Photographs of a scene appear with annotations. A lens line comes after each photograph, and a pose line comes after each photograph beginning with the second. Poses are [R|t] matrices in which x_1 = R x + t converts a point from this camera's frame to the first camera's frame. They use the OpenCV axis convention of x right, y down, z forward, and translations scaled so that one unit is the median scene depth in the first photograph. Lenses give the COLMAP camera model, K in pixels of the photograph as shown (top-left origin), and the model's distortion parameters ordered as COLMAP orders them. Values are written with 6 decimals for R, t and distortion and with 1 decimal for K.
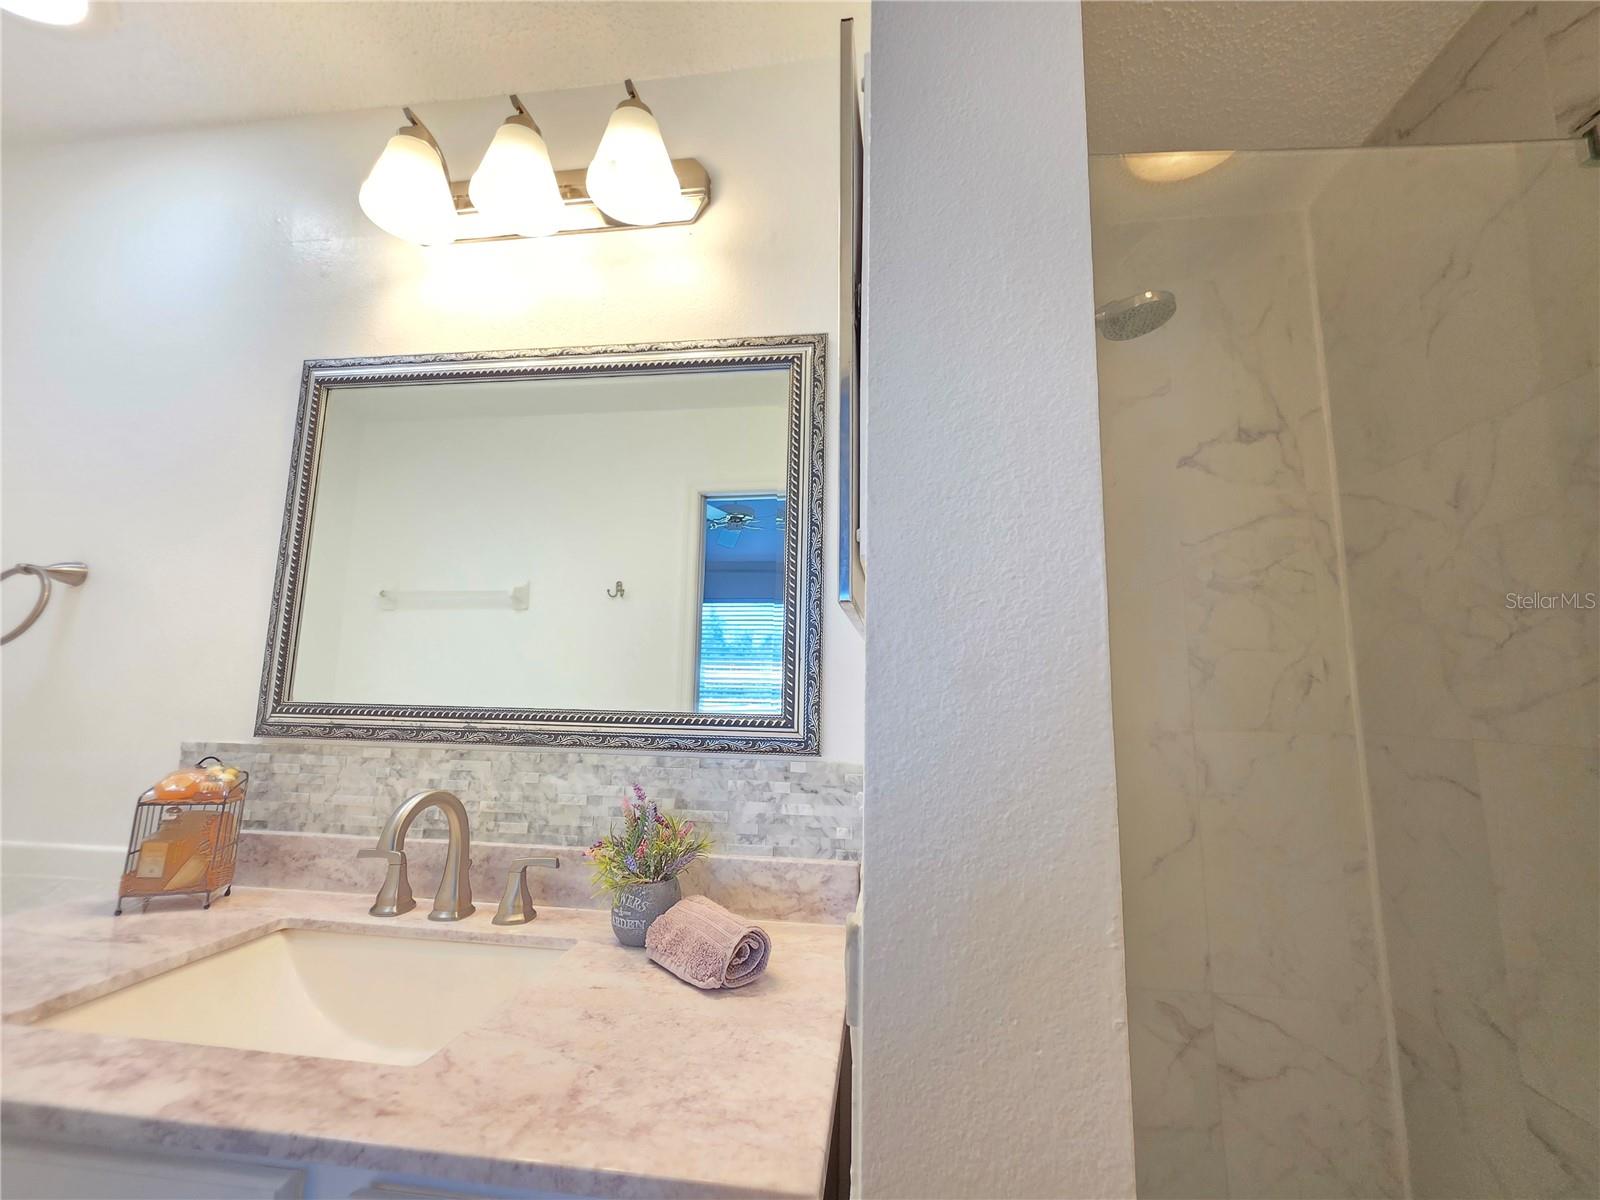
lens RADIAL K [[641.4, 0, 796.4], [0, 641.4, 595.3], [0, 0, 1]] dist [-0.001035, 0.000702]
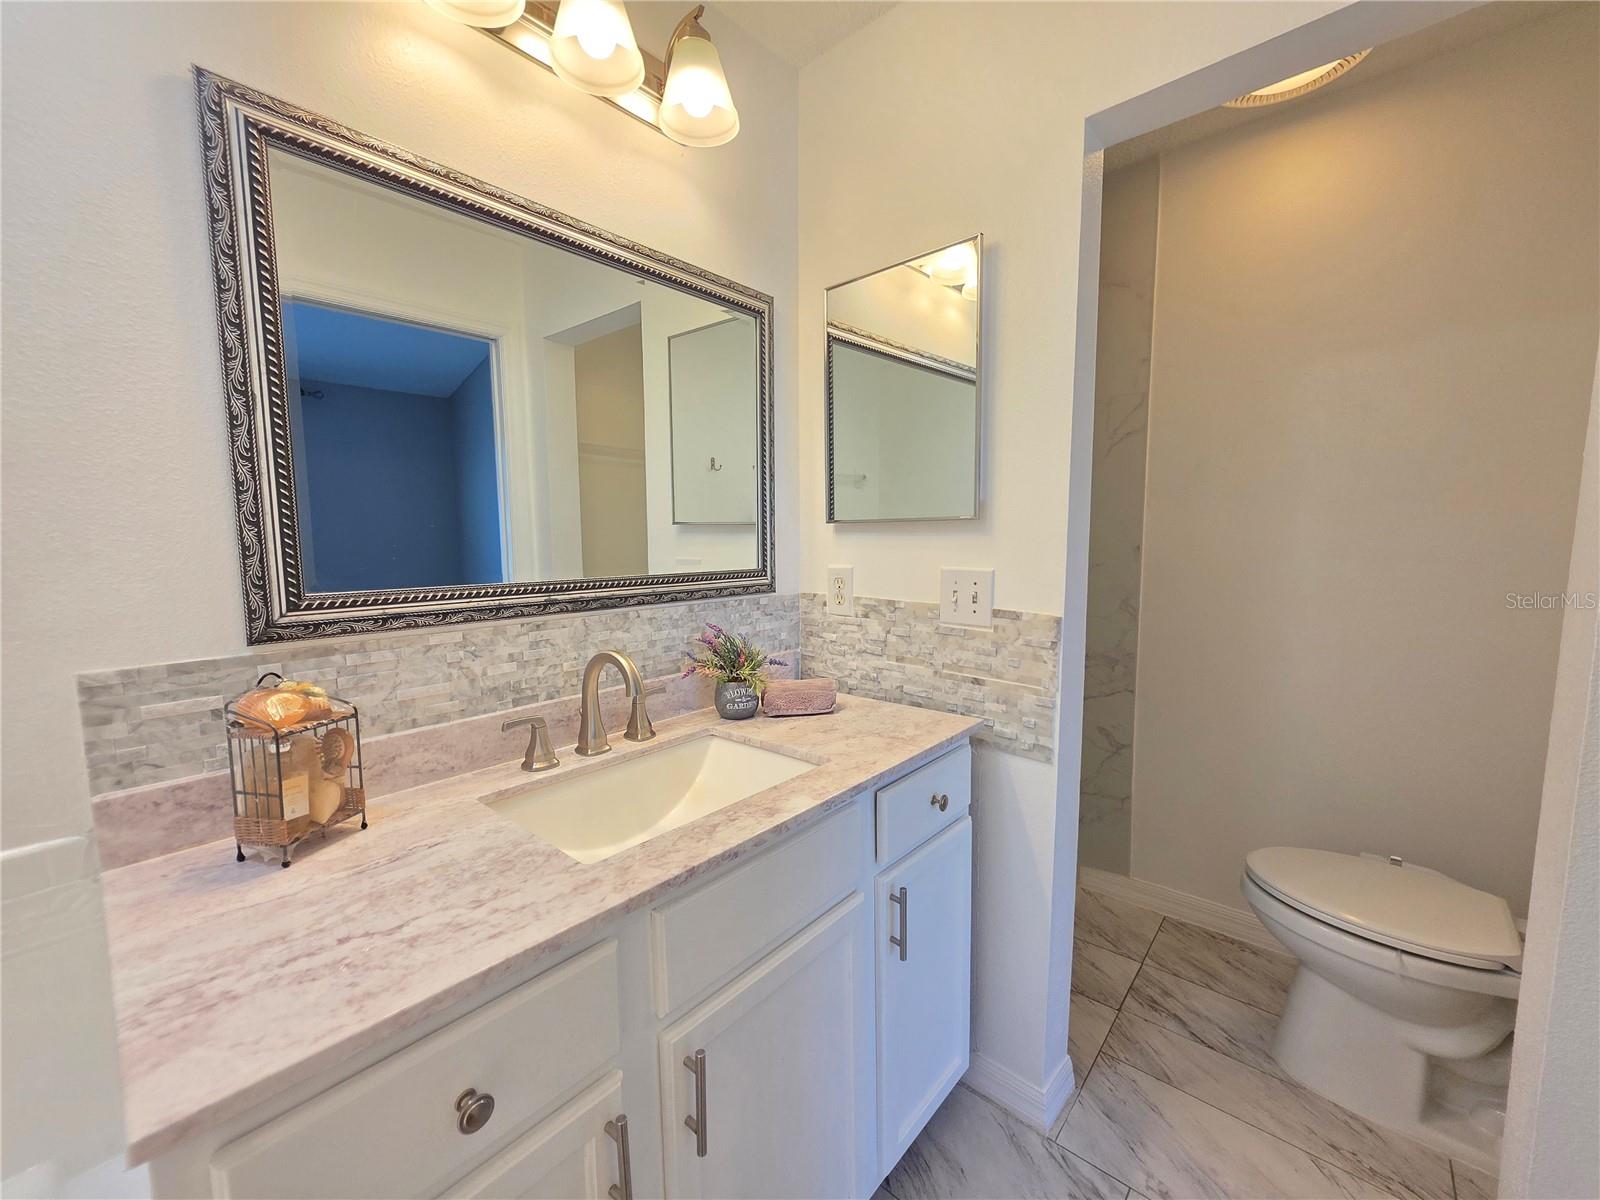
lens RADIAL K [[641.4, 0, 795.3], [0, 641.4, 599.9], [0, 0, 1]] dist [-0.001035, 0.000702]
pose [[0.557104, -0.106249, 0.823618, -1.167550], [-0.102001, 0.975517, 0.194839, -0.044498], [-0.824155, -0.192555, 0.532627, 0.094669]]
